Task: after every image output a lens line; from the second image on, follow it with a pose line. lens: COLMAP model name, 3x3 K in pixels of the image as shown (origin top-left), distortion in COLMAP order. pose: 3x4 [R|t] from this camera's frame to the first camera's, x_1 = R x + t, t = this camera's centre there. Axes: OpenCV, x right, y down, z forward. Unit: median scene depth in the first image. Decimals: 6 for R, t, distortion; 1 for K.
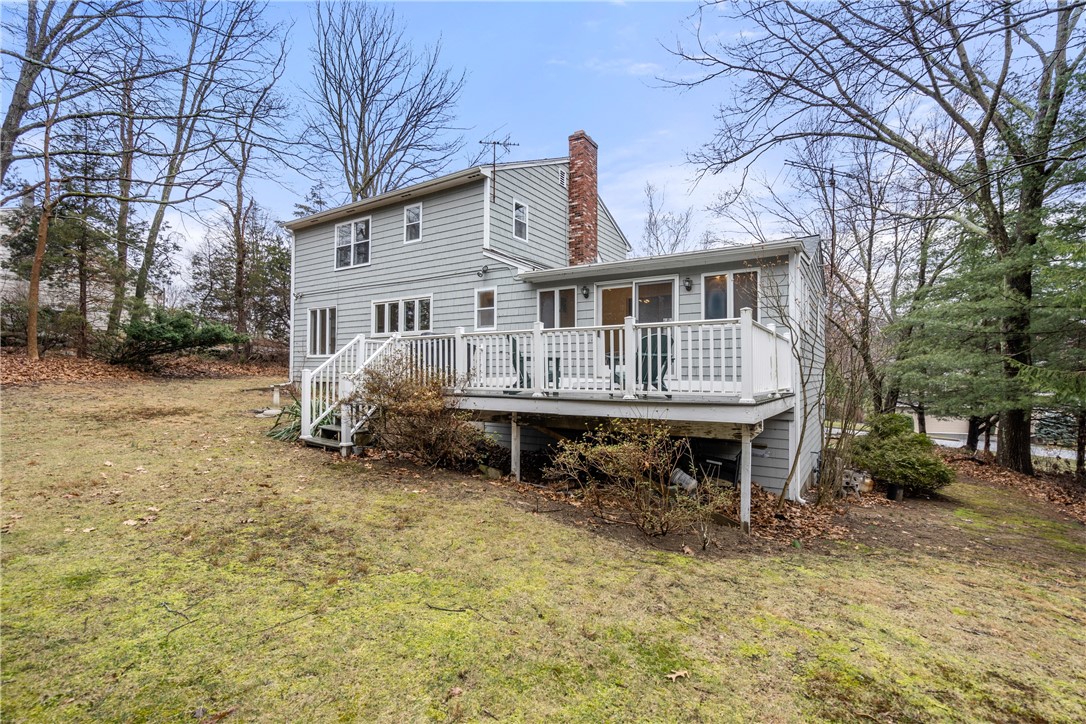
lens RADIAL K [[483.6, 0, 543.0], [0, 483.6, 362.0], [0, 0, 1]] dist [-0.002636, -0.000053]
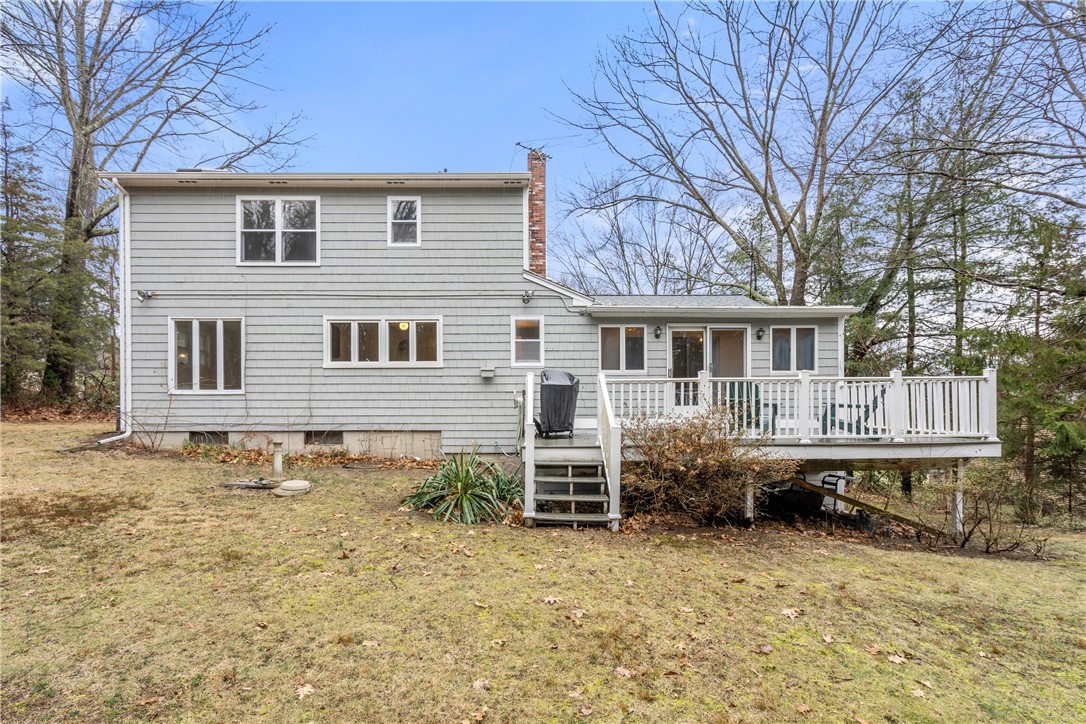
lens RADIAL K [[489.8, 0, 541.5], [0, 489.8, 395.9], [0, 0, 1]] dist [-0.000754, 0.000160]
pose [[0.832131, 0.000298, 0.554579, -0.589234], [-0.002945, 0.999988, 0.003881, -0.015248], [-0.554572, -0.004863, 0.832122, 0.261643]]
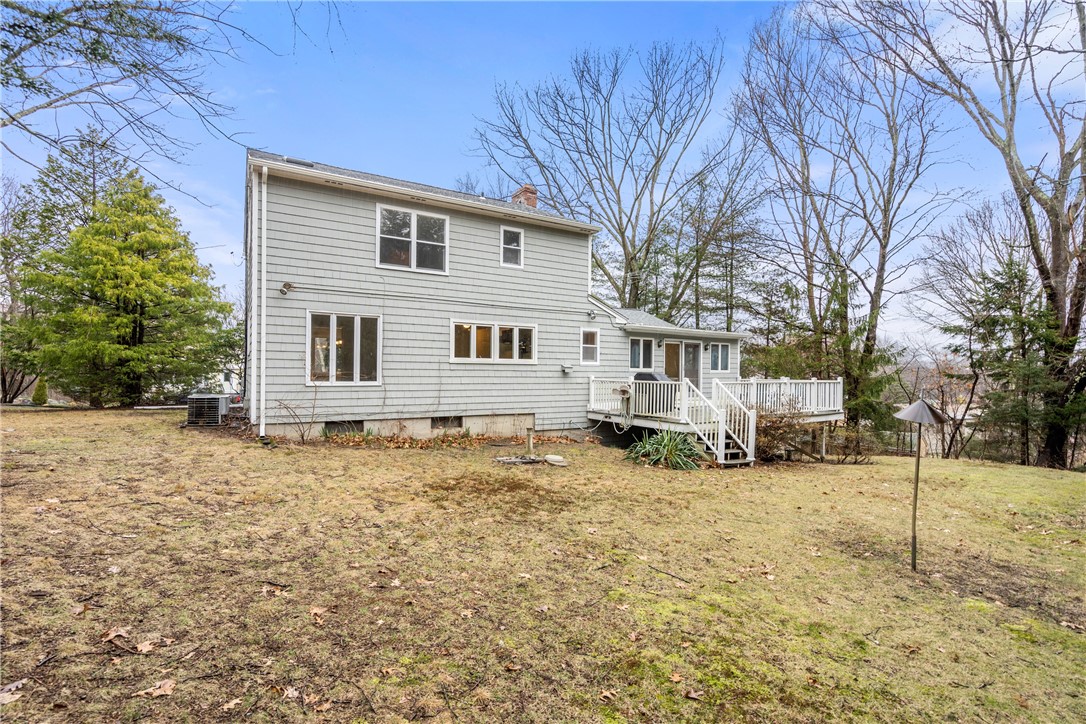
lens RADIAL K [[485.0, 0, 543.0], [0, 485.0, 362.0], [0, 0, 1]] dist [-0.001136, -0.000045]
pose [[0.444863, 0.017889, 0.895420, -1.252184], [-0.024442, 0.999671, -0.007828, -0.059329], [-0.895265, -0.018404, 0.445154, 0.578384]]
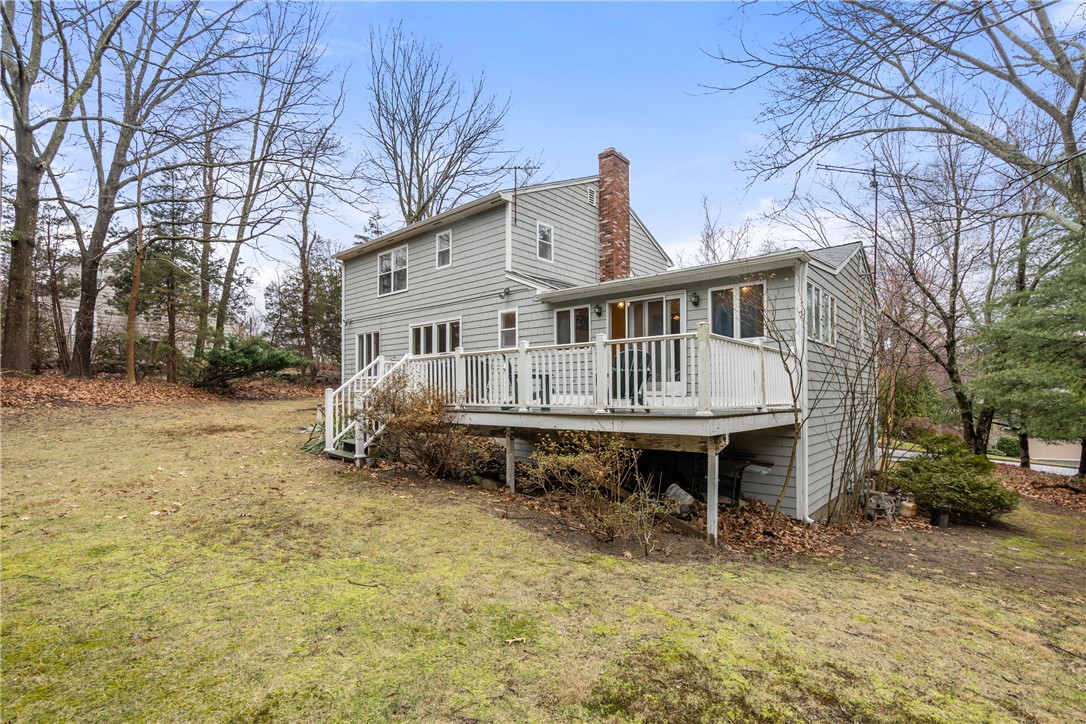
lens RADIAL K [[494.5, 0, 543.9], [0, 494.5, 384.3], [0, 0, 1]] dist [-0.001580, -0.000173]
pose [[0.990030, -0.010087, -0.140498, 0.104974], [0.010310, 0.999946, 0.000862, 0.006501], [0.140482, -0.002302, 0.990081, -0.033605]]
